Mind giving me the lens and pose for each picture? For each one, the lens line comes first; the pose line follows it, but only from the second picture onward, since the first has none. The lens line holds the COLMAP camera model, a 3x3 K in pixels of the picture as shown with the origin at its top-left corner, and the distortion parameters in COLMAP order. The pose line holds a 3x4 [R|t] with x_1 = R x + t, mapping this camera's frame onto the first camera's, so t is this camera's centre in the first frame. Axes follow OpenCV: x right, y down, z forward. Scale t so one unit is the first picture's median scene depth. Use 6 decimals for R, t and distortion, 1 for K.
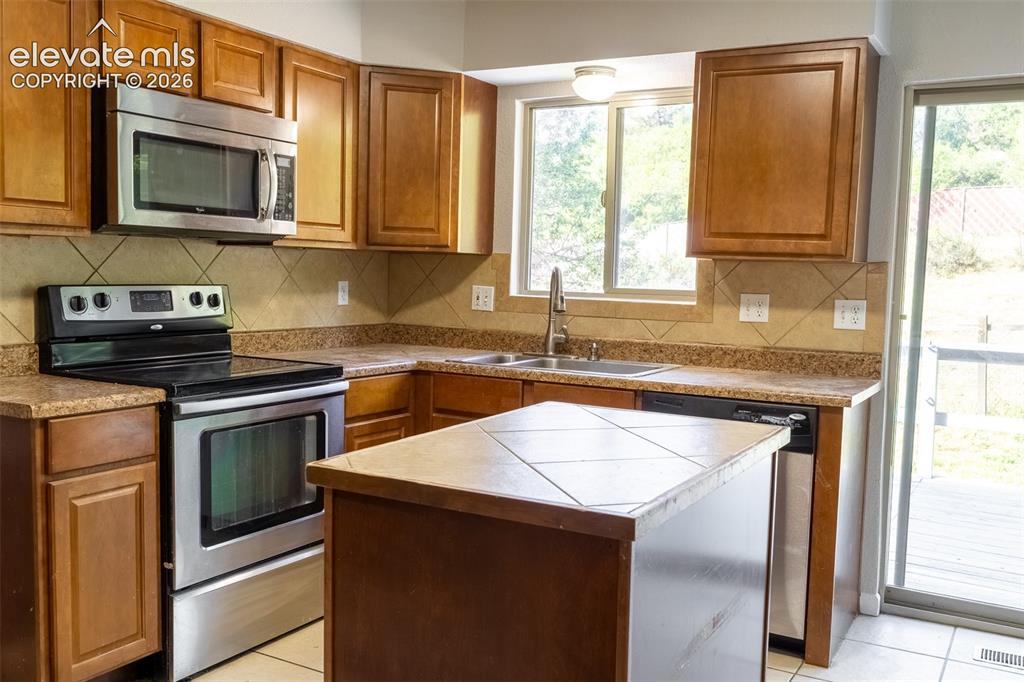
lens RADIAL K [[946.9, 0, 508.4], [0, 946.9, 347.1], [0, 0, 1]] dist [0.001177, 0.000000]
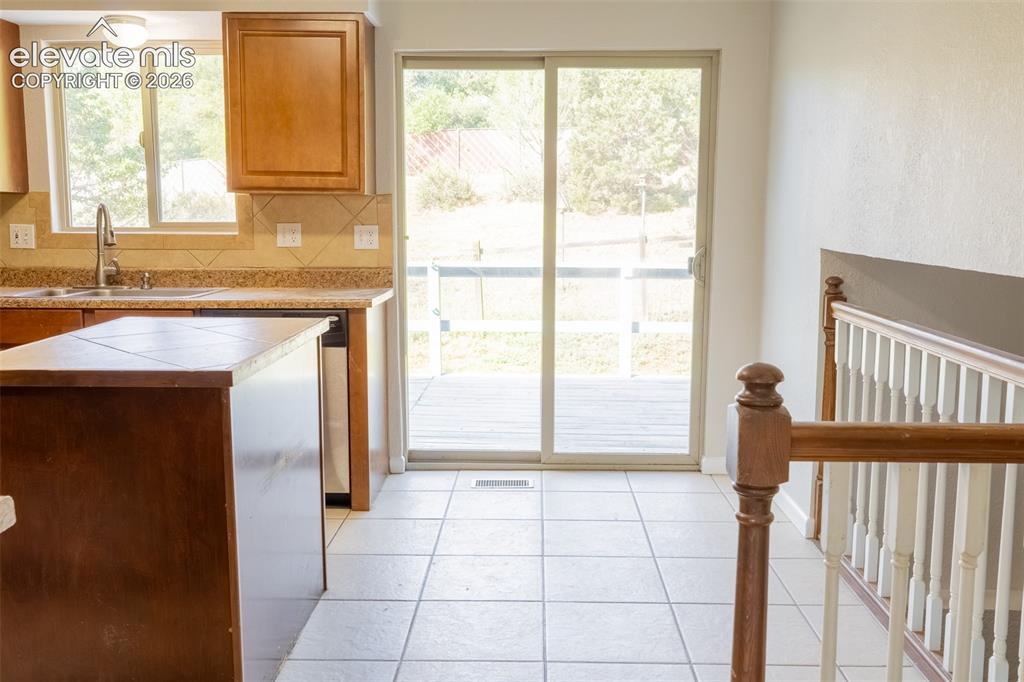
lens RADIAL K [[946.9, 0, 517.1], [0, 946.9, 343.5], [0, 0, 1]] dist [0.001177, 0.000000]
pose [[0.876611, -0.088711, 0.472951, -0.063601], [0.059872, 0.995330, 0.075720, 0.021522], [-0.477460, -0.038061, 0.877829, -0.183869]]
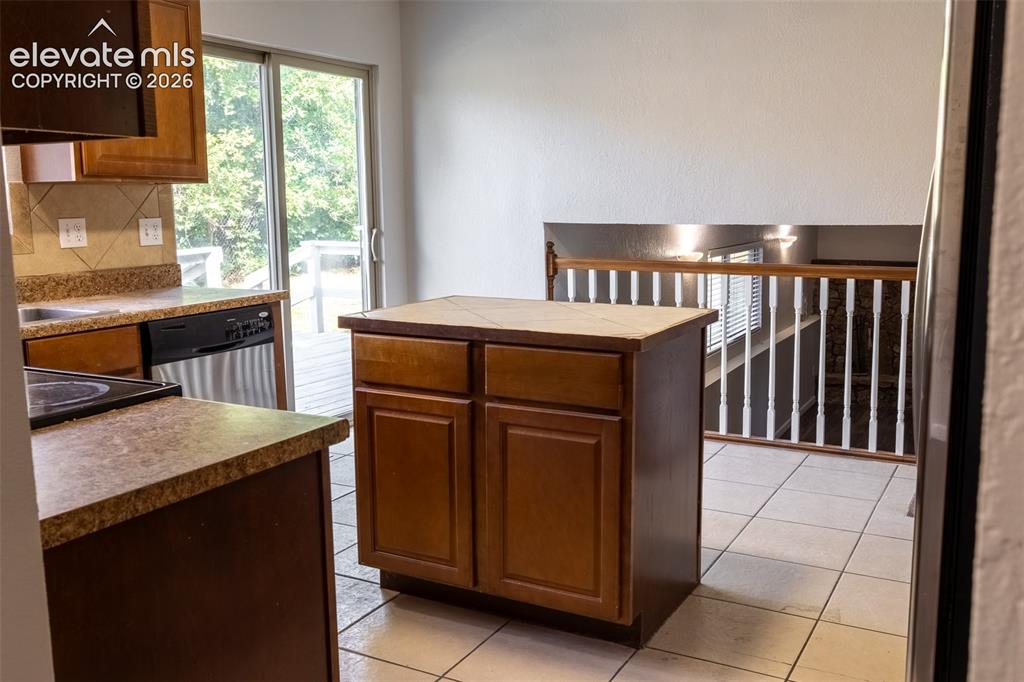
lens RADIAL K [[946.9, 0, 512.1], [0, 946.9, 339.9], [0, 0, 1]] dist [0.001177, 0.000000]
pose [[-0.018906, -0.172017, 0.984913, -0.734497], [0.097345, 0.980092, 0.173044, -0.059351], [-0.995071, 0.099148, -0.001785, 0.581208]]
